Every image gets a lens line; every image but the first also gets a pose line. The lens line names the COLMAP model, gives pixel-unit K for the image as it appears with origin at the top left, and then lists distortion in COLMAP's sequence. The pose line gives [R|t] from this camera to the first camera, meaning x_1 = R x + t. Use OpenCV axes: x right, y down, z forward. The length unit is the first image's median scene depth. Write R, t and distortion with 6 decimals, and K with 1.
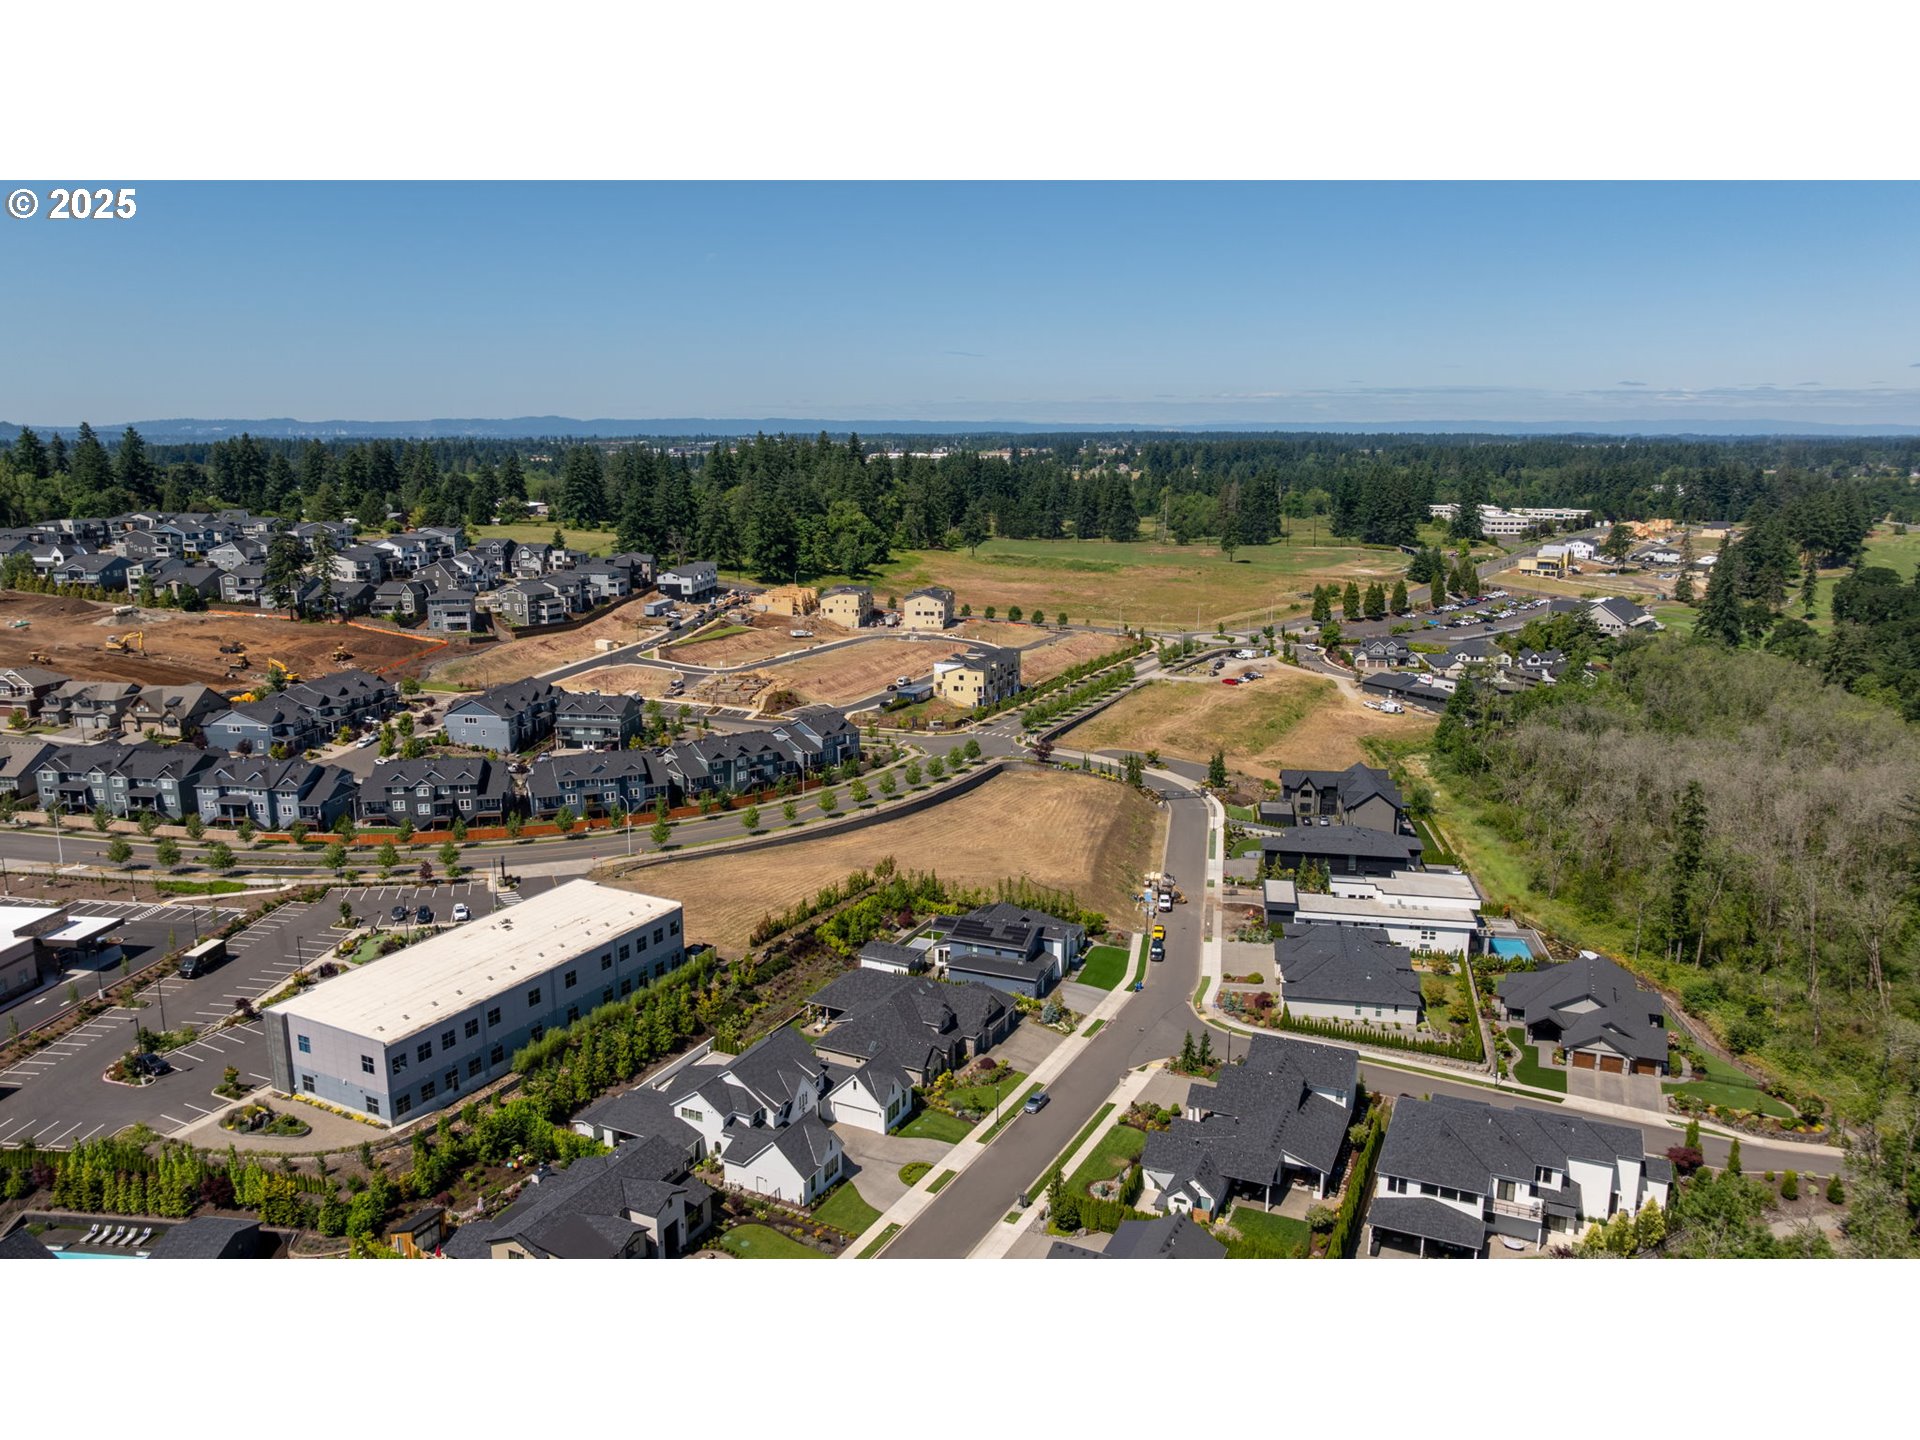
lens RADIAL K [[1340.1, 0, 971.3], [0, 1340.1, 719.1], [0, 0, 1]] dist [-0.019377, -0.004534]
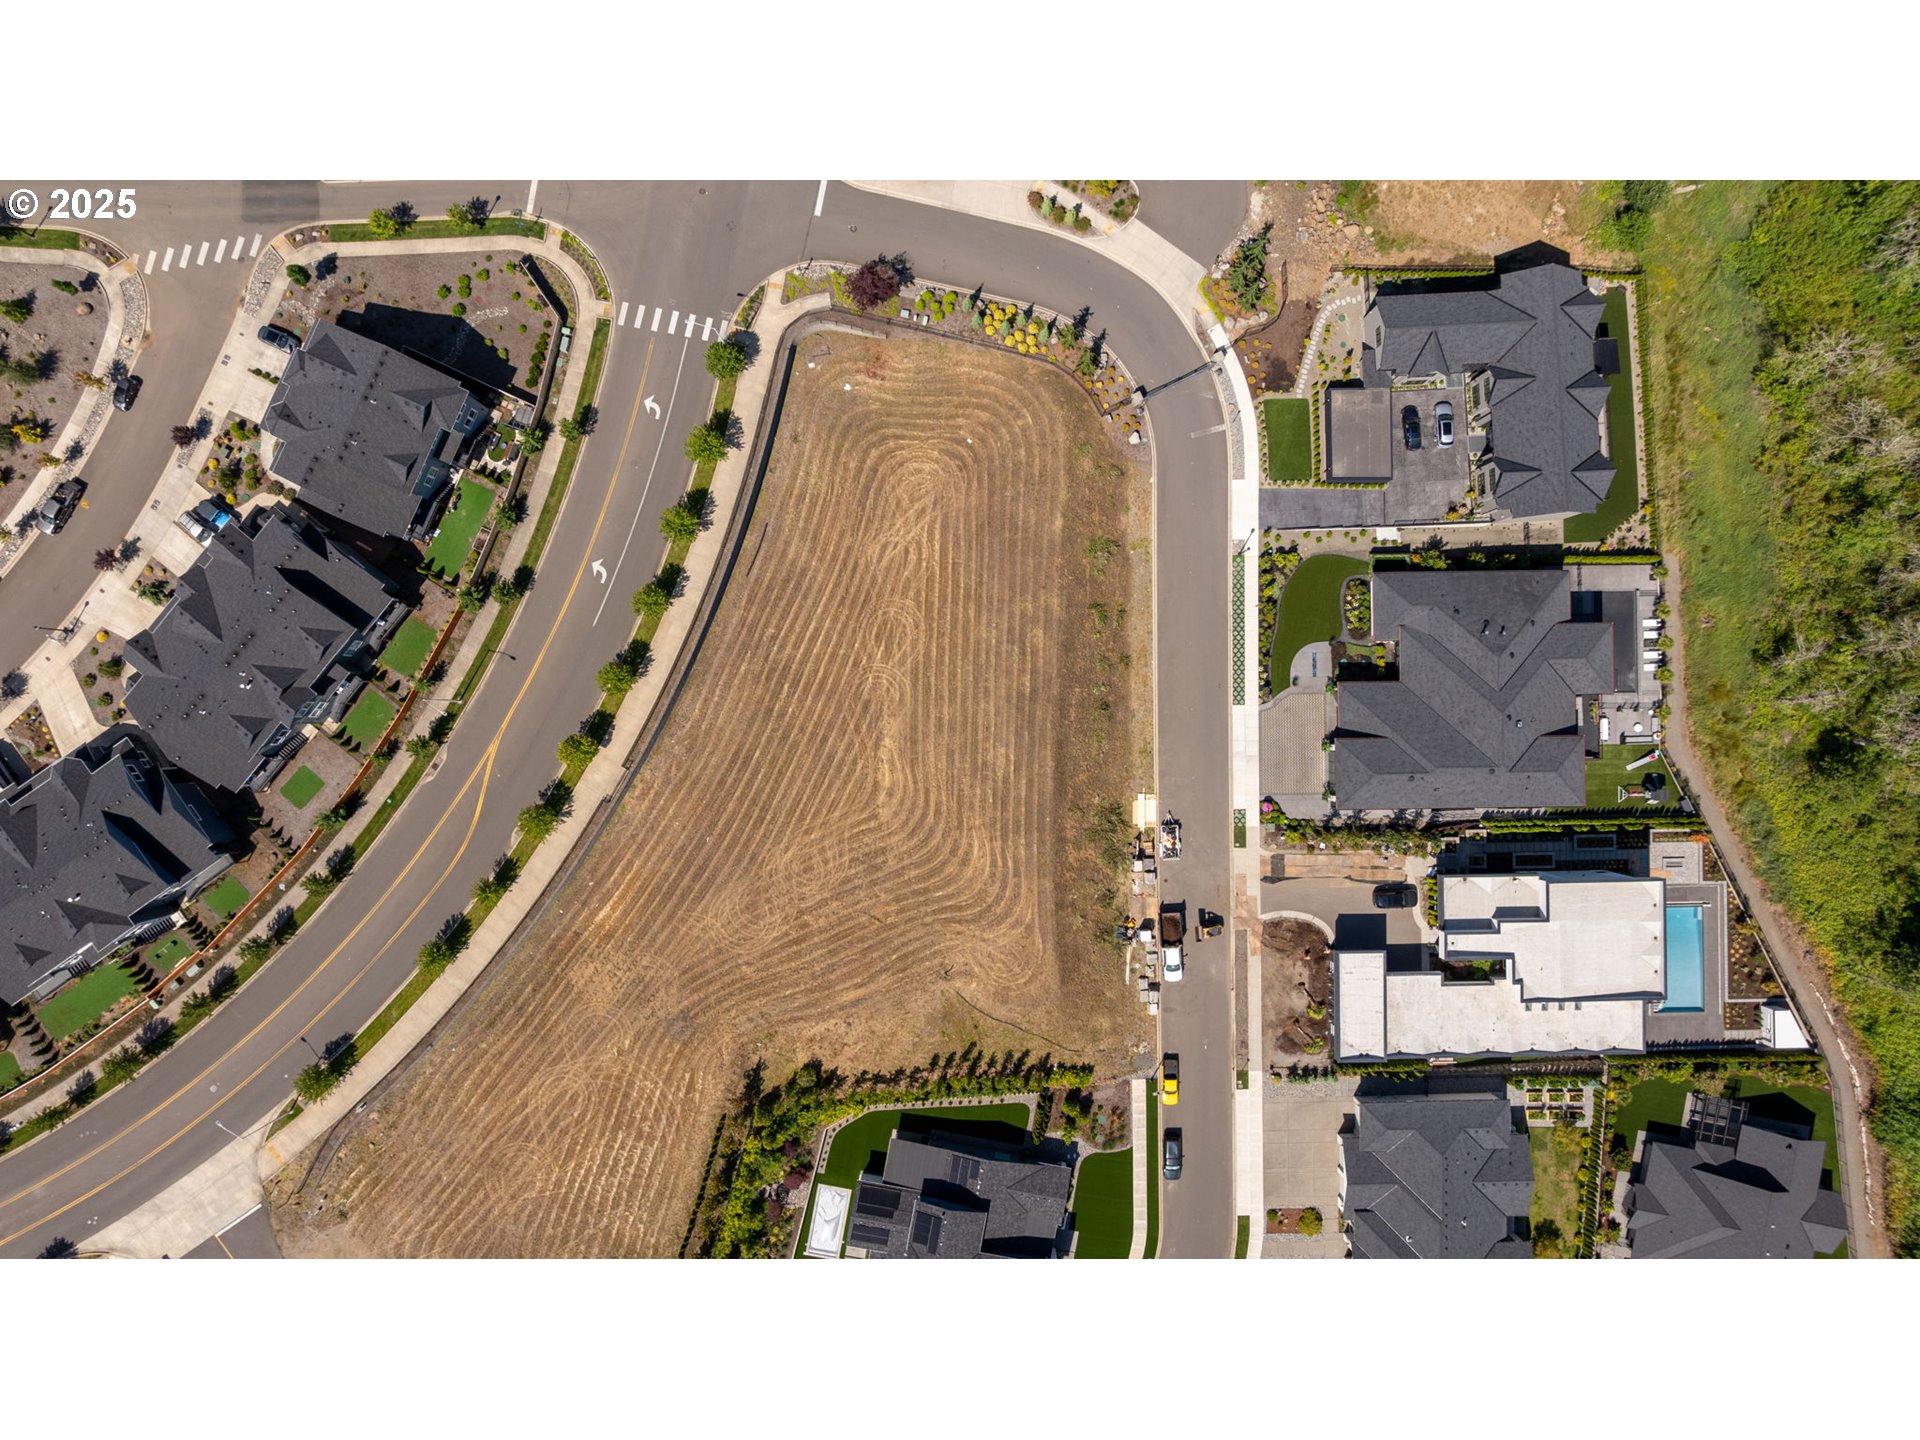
lens RADIAL K [[1340.1, 0, 971.3], [0, 1340.1, 719.1], [0, 0, 1]] dist [-0.019377, -0.004534]
pose [[0.979679, -0.200172, 0.012673, 0.042964], [0.029929, 0.208366, 0.977593, -0.313719], [-0.198327, -0.957348, 0.210123, 0.630232]]
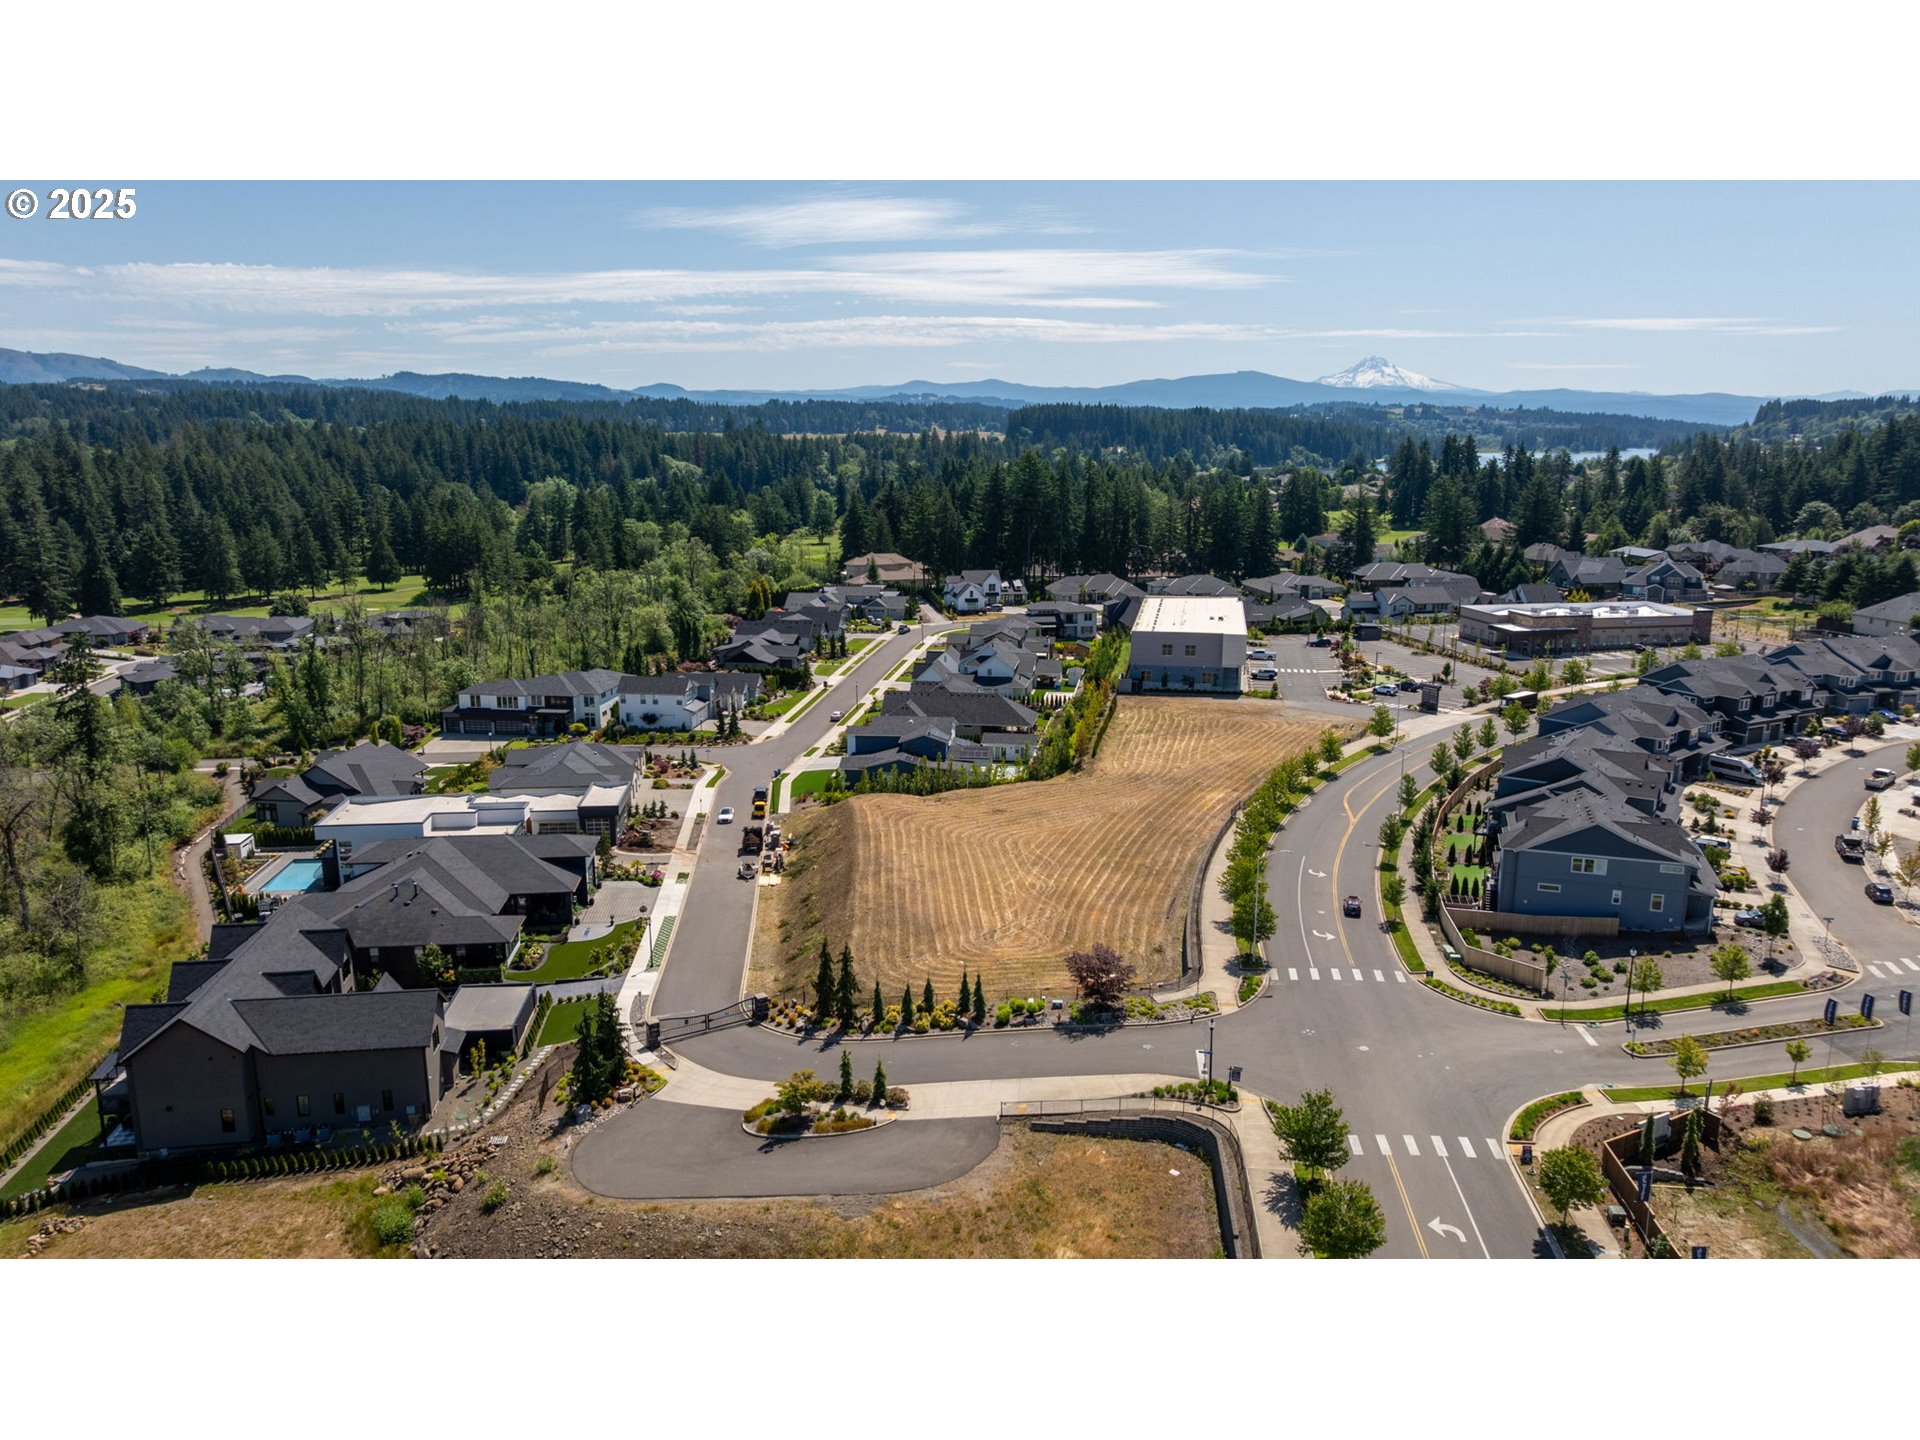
lens RADIAL K [[1340.1, 0, 971.3], [0, 1340.1, 719.1], [0, 0, 1]] dist [-0.019377, -0.004534]
pose [[-0.953838, 0.080762, -0.289259, 0.151346], [-0.048300, 0.909371, 0.413172, -0.148948], [0.296412, 0.408071, -0.863492, 1.047546]]
